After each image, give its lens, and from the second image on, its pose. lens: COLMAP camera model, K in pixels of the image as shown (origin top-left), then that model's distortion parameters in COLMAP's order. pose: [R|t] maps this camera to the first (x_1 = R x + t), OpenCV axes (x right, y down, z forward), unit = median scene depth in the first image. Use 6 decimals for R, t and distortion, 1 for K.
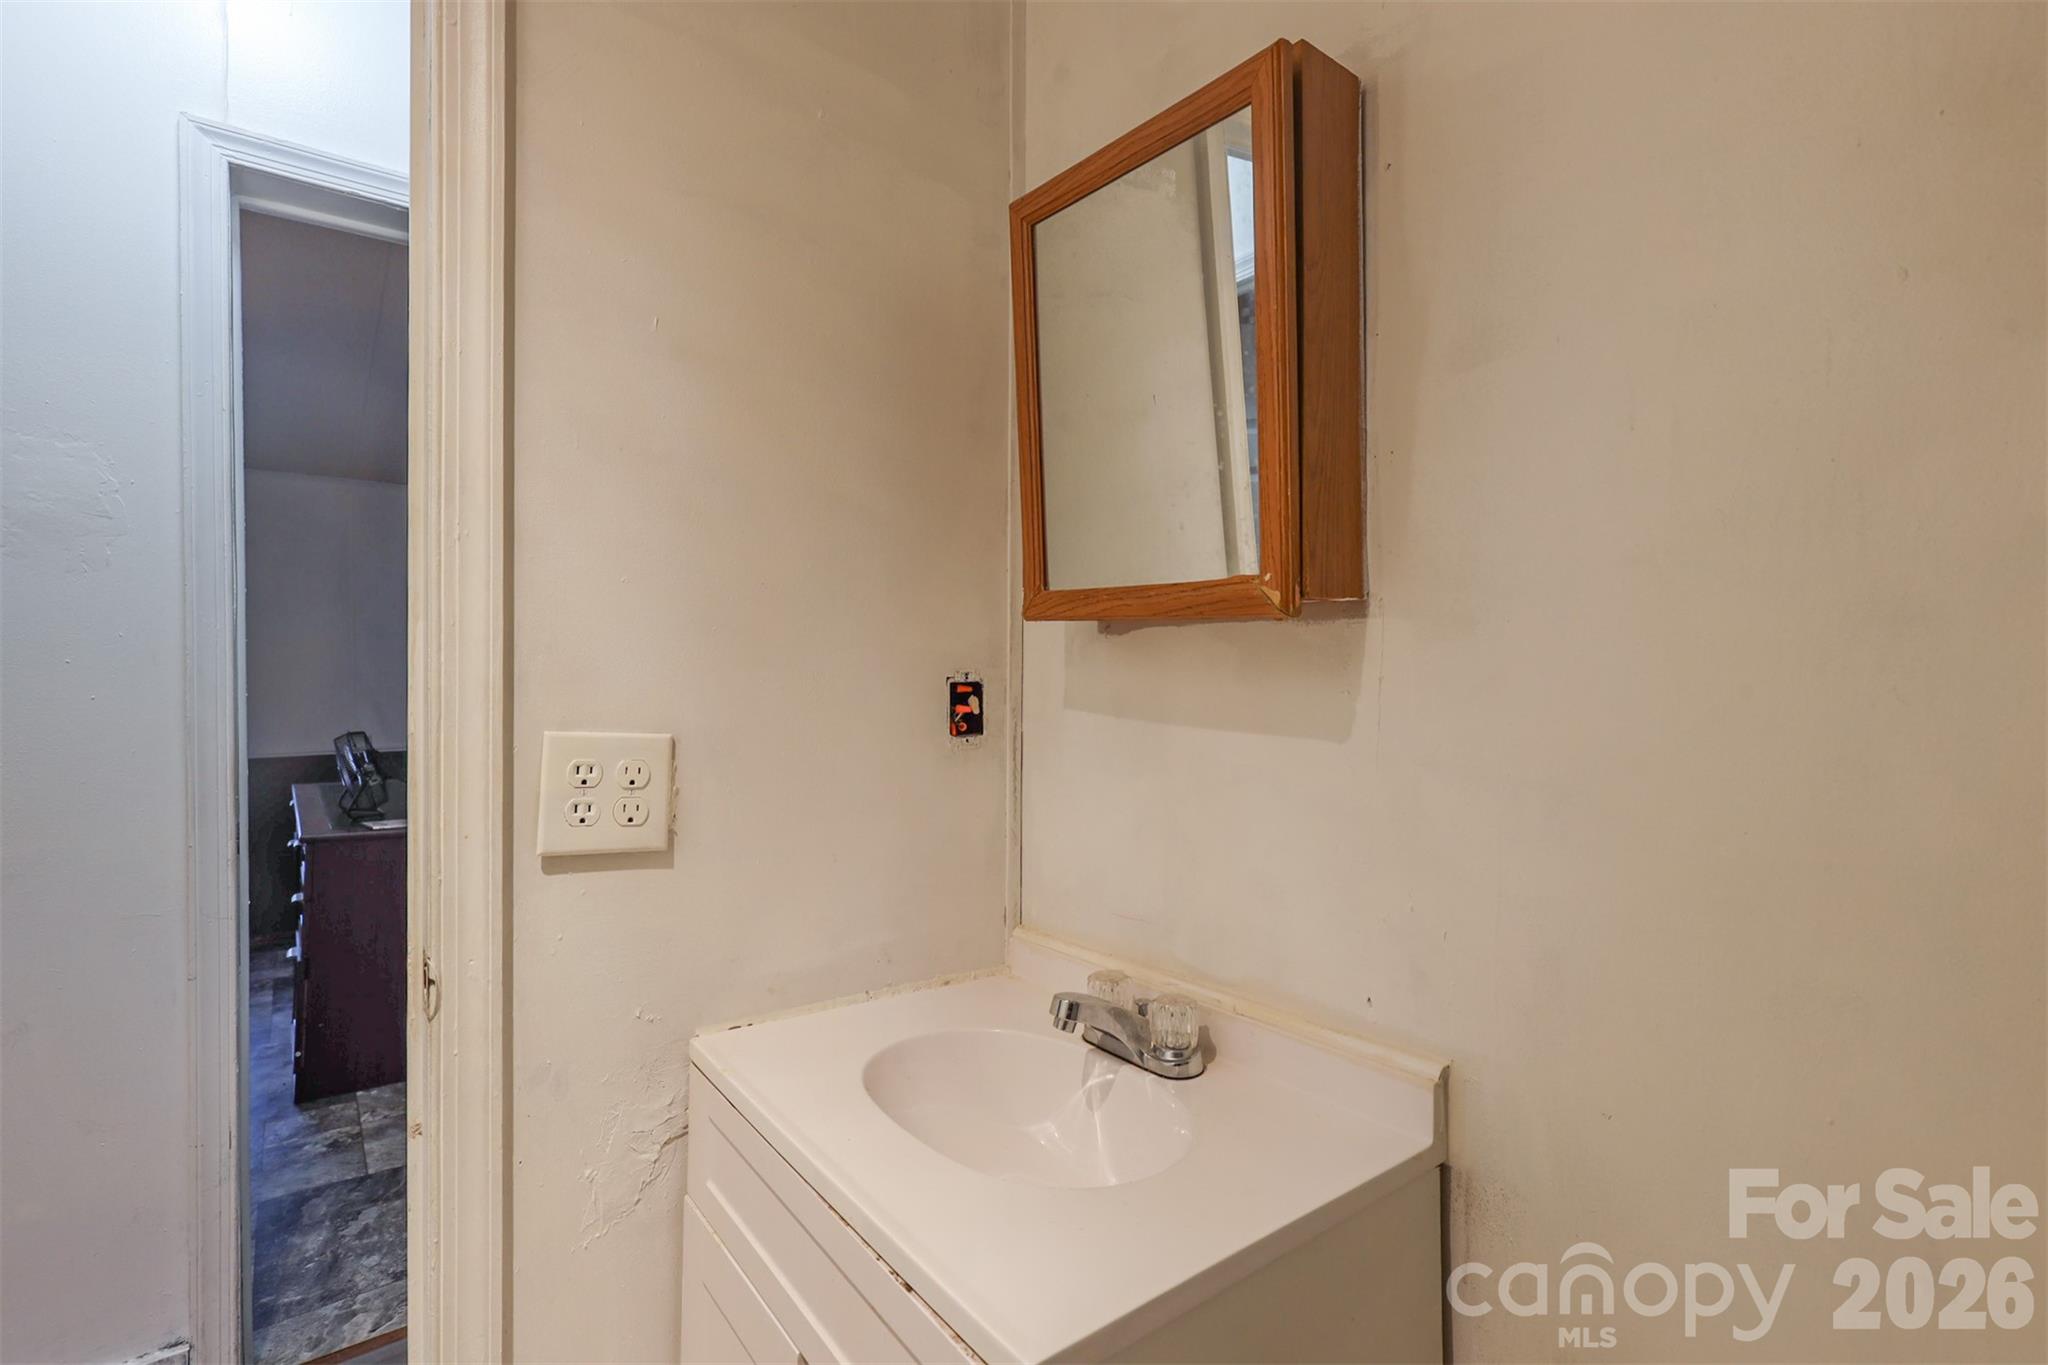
lens RADIAL K [[926.4, 0, 1016.3], [0, 926.4, 675.7], [0, 0, 1]] dist [-0.002381, -0.000065]
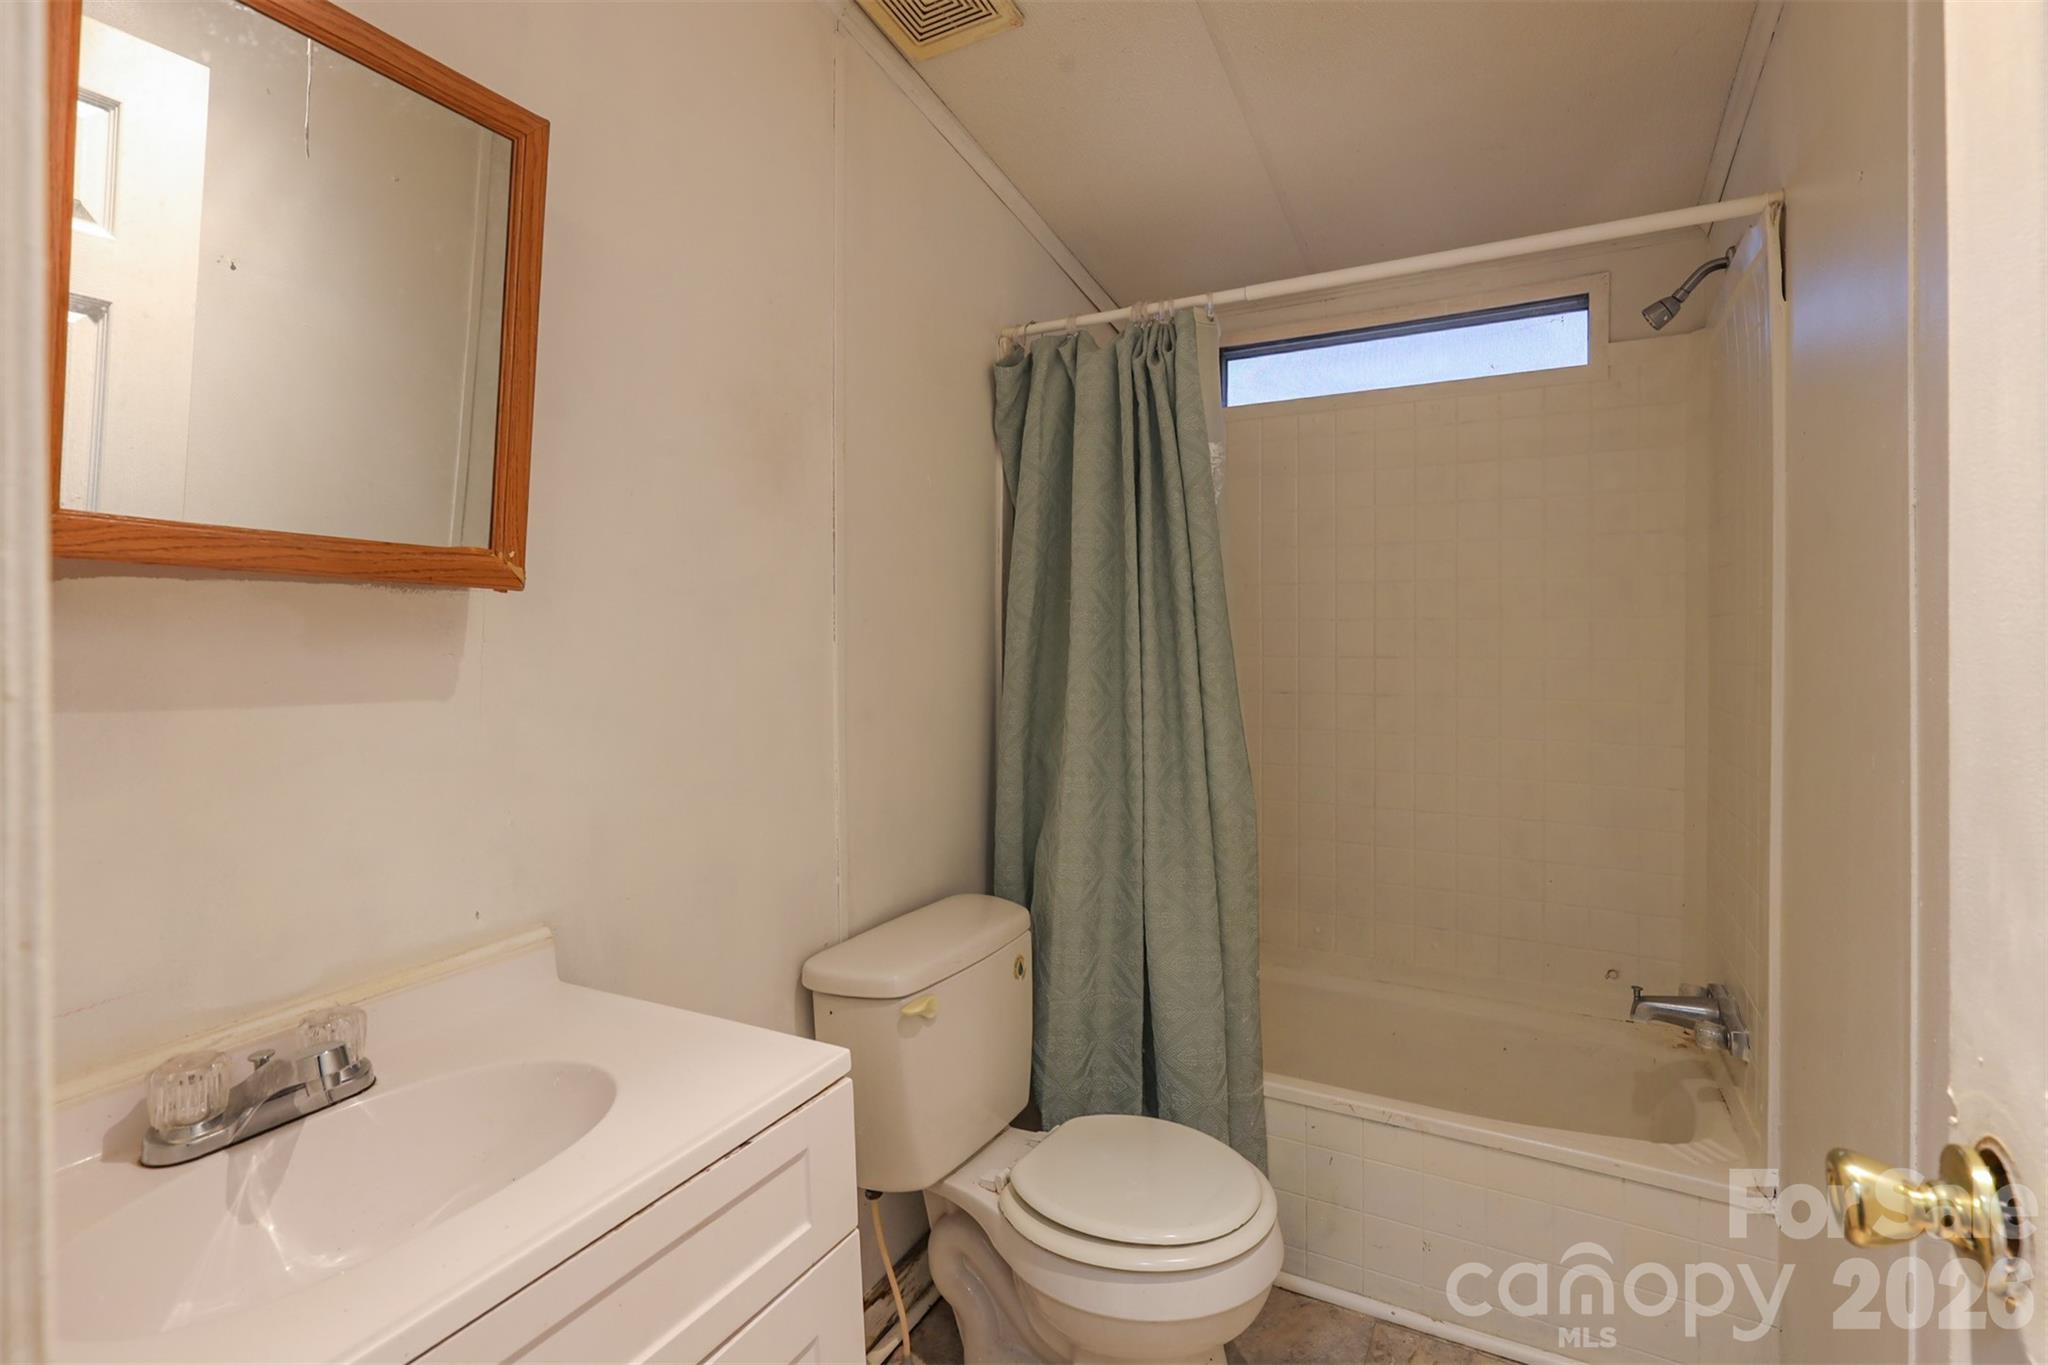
lens RADIAL K [[957.5, 0, 1031.0], [0, 957.5, 638.6], [0, 0, 1]] dist [-0.001555, -0.000145]
pose [[-0.414132, 0.004999, 0.910203, -1.027755], [0.018687, 0.999821, 0.003011, 0.006790], [-0.910025, 0.018255, -0.414152, 0.852902]]
